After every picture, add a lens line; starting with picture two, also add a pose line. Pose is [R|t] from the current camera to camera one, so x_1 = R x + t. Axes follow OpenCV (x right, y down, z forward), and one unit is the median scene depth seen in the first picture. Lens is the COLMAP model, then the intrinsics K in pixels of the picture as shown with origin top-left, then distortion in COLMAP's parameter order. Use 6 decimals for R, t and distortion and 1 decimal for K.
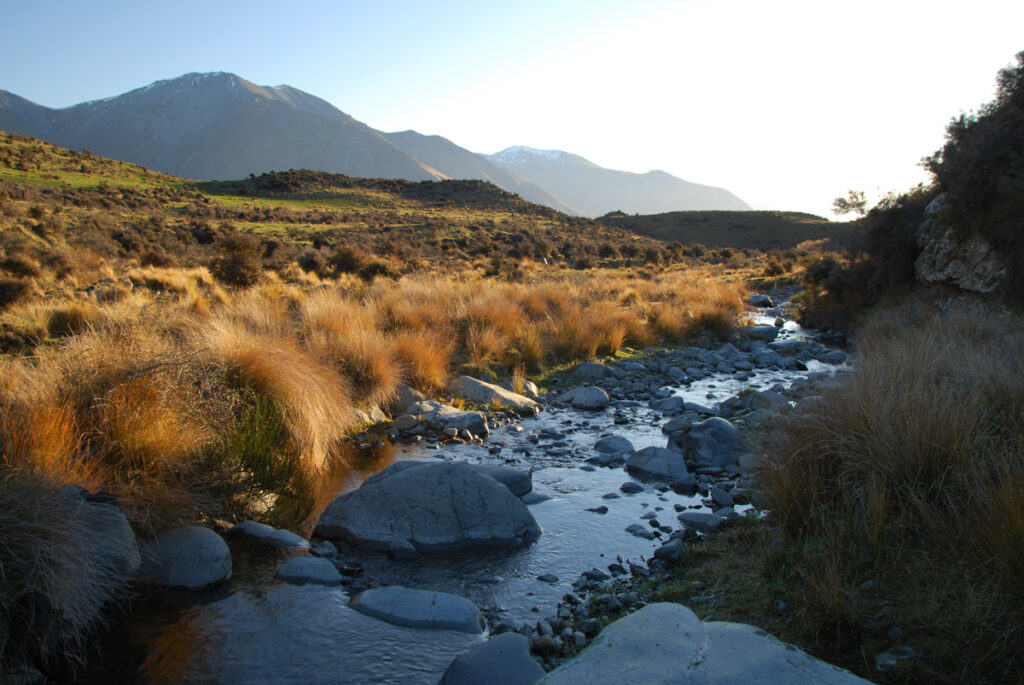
lens RADIAL K [[3240.4, 0, 512.9], [0, 3240.4, 342.8], [0, 0, 1]] dist [0.965294, 0.000000]
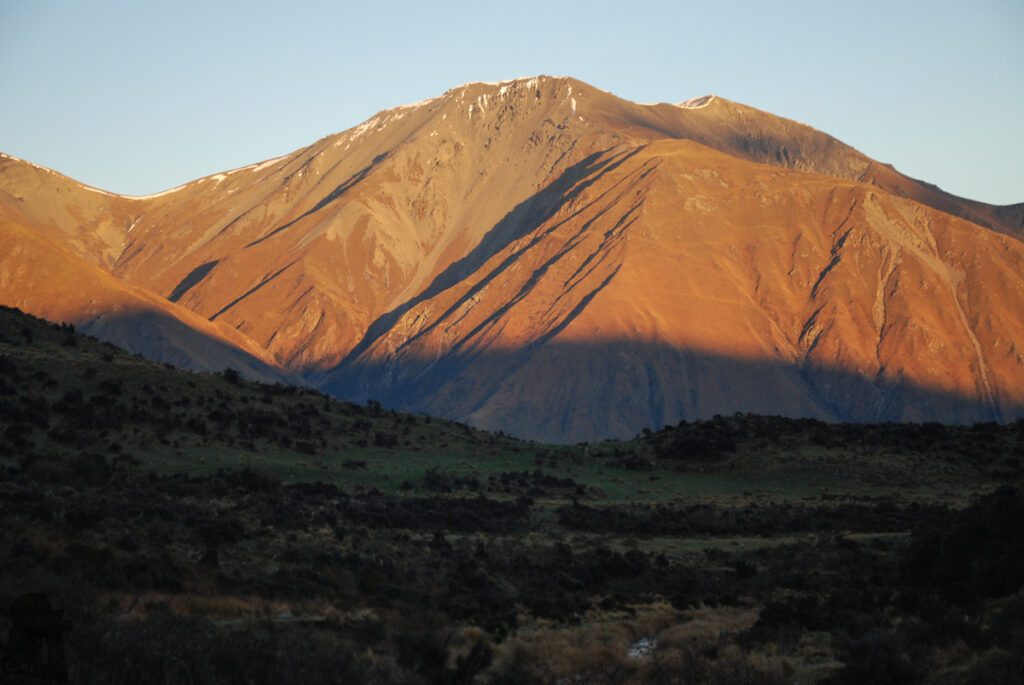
lens RADIAL K [[3240.4, 0, 512.9], [0, 3240.4, 342.6], [0, 0, 1]] dist [0.965294, 0.000000]
pose [[0.991782, -0.022711, -0.125910, -0.033435], [0.009774, 0.994693, -0.102427, -0.009778], [0.127568, 0.100354, 0.986740, 0.463810]]
